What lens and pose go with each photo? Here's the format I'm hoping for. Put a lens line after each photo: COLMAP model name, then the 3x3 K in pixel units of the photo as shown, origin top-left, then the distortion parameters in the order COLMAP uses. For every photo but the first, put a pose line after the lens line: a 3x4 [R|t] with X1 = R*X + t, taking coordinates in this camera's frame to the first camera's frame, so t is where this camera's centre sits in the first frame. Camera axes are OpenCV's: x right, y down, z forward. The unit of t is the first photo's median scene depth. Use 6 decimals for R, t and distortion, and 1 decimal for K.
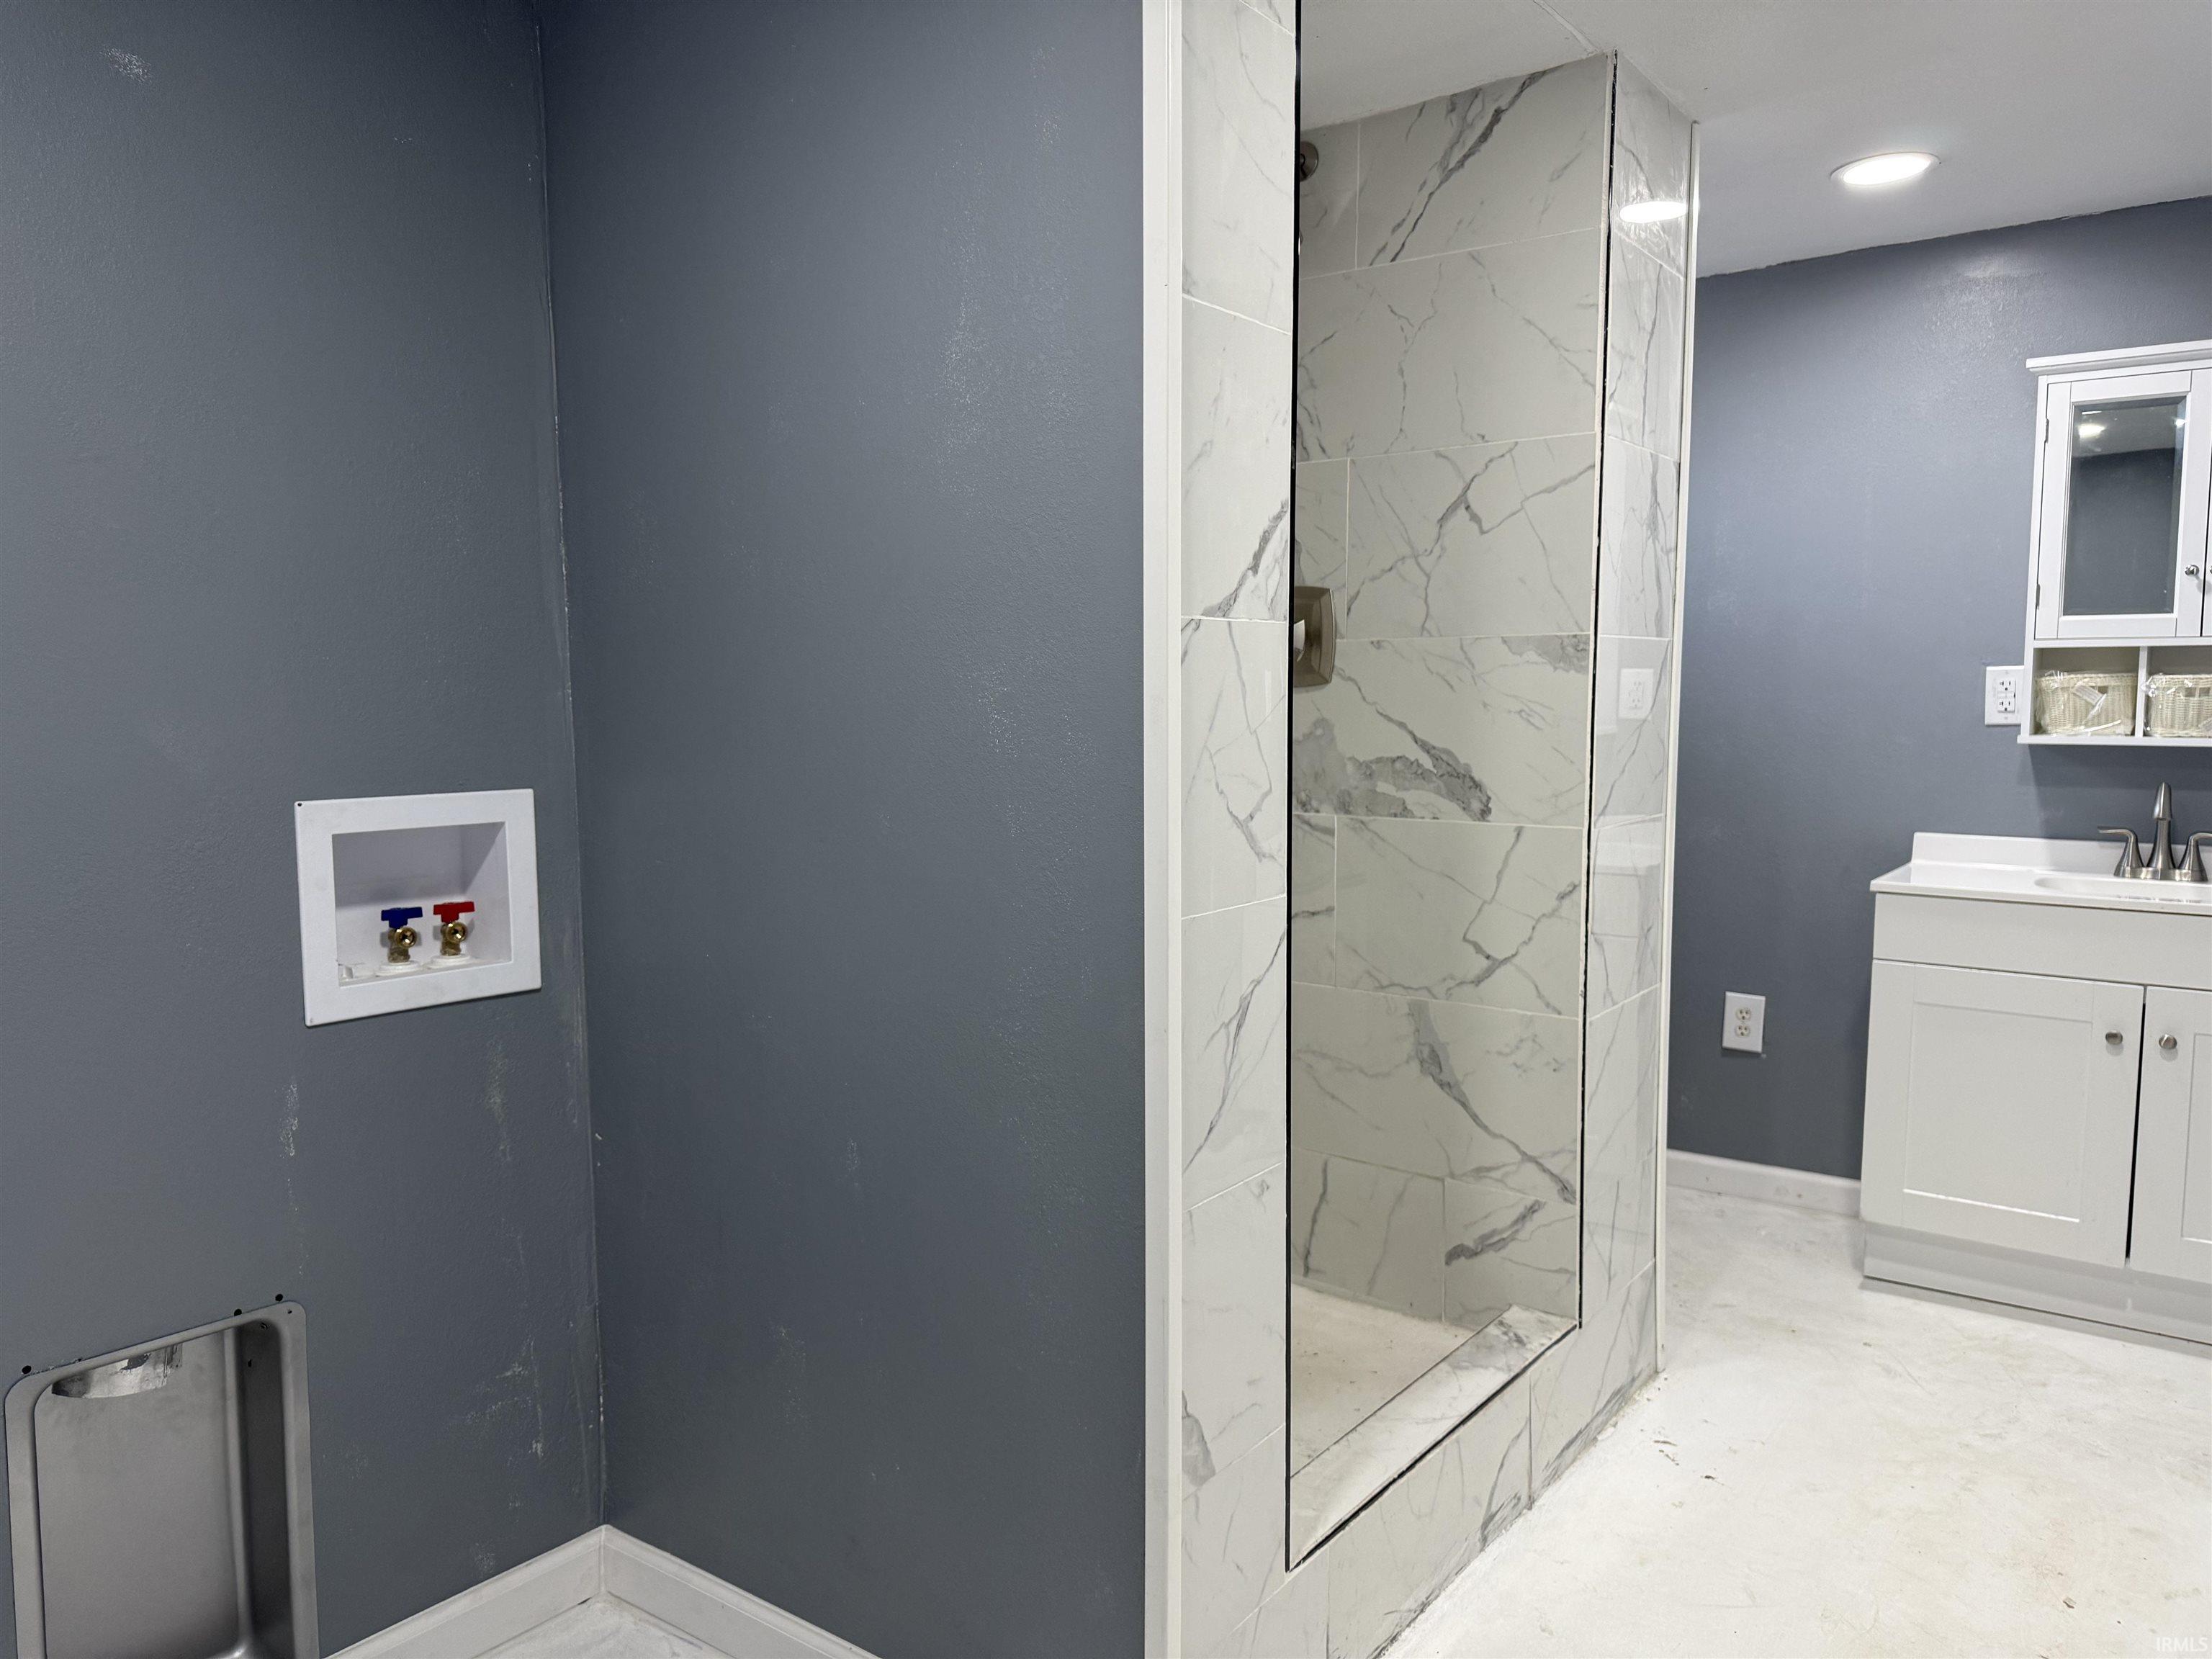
lens RADIAL K [[1600.0, 0, 1106.0], [0, 1600.0, 829.5], [0, 0, 1]] dist [0.002255, 0.003963]
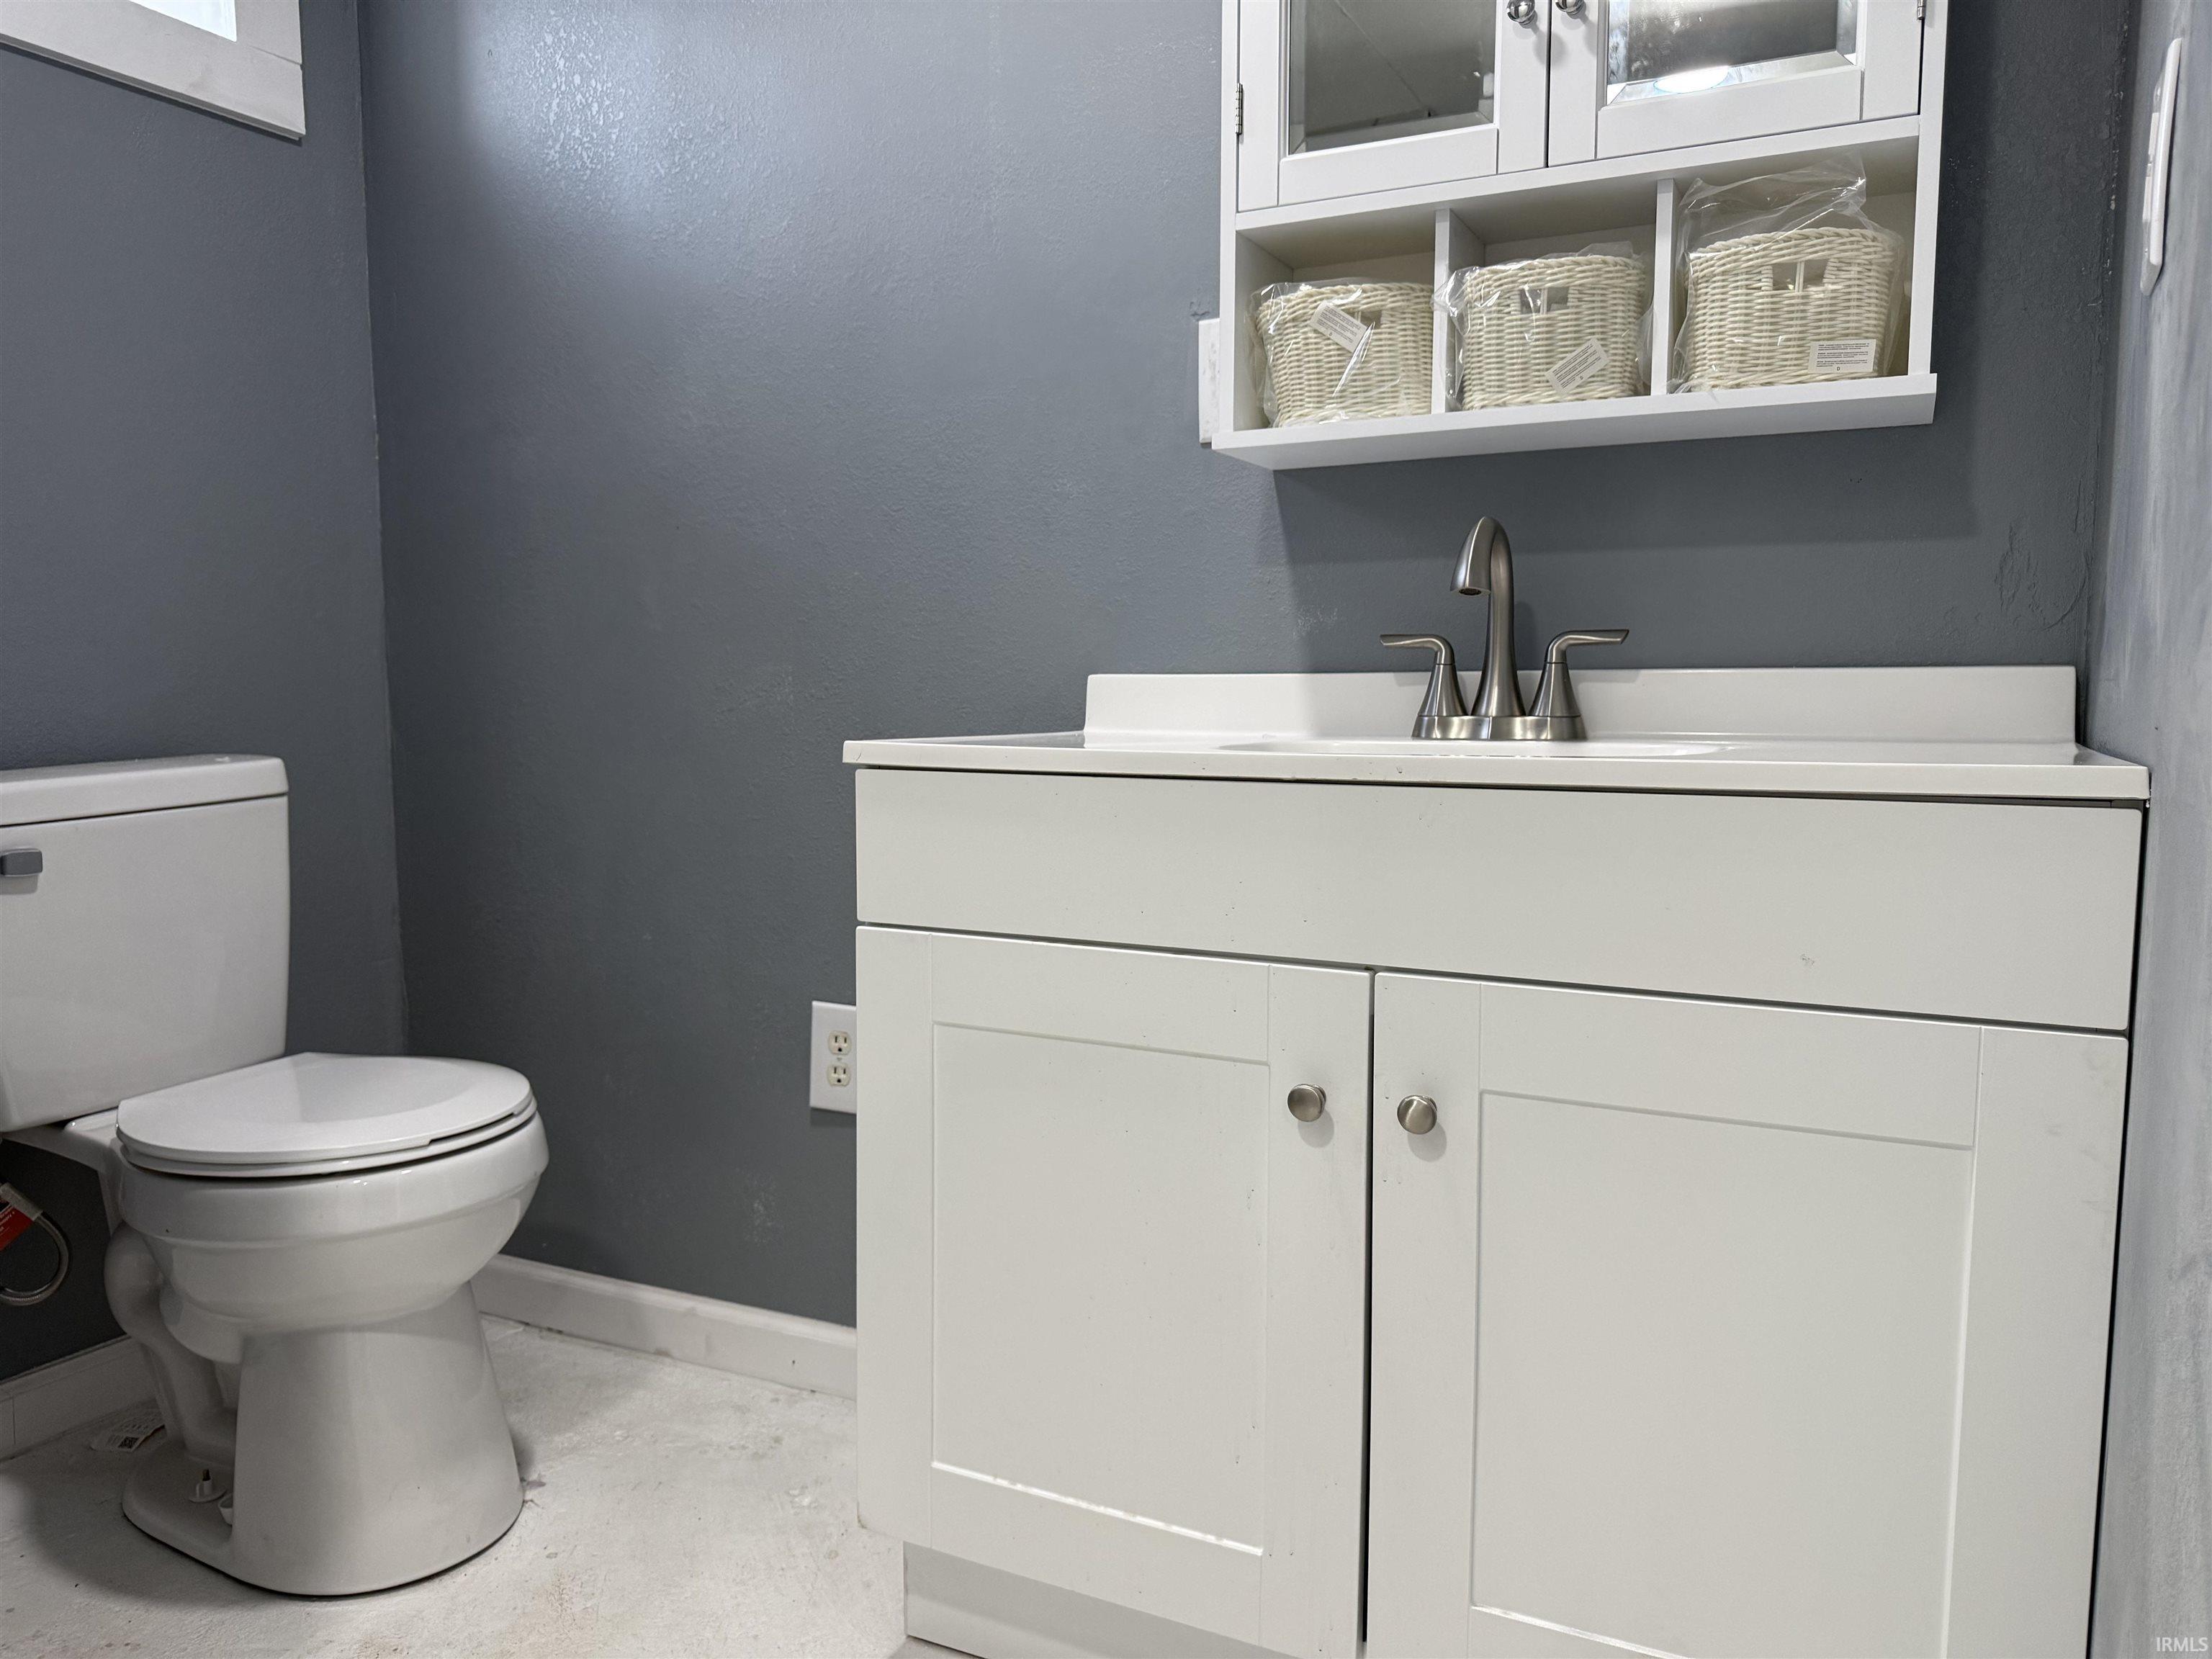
lens RADIAL K [[1581.8, 0, 1106.0], [0, 1581.8, 829.5], [0, 0, 1]] dist [0.145647, -0.229983]
pose [[0.984350, -0.009335, 0.175980, 0.466356], [0.009816, 0.999950, -0.001862, 0.056973], [-0.175954, 0.003560, 0.984392, 0.565916]]
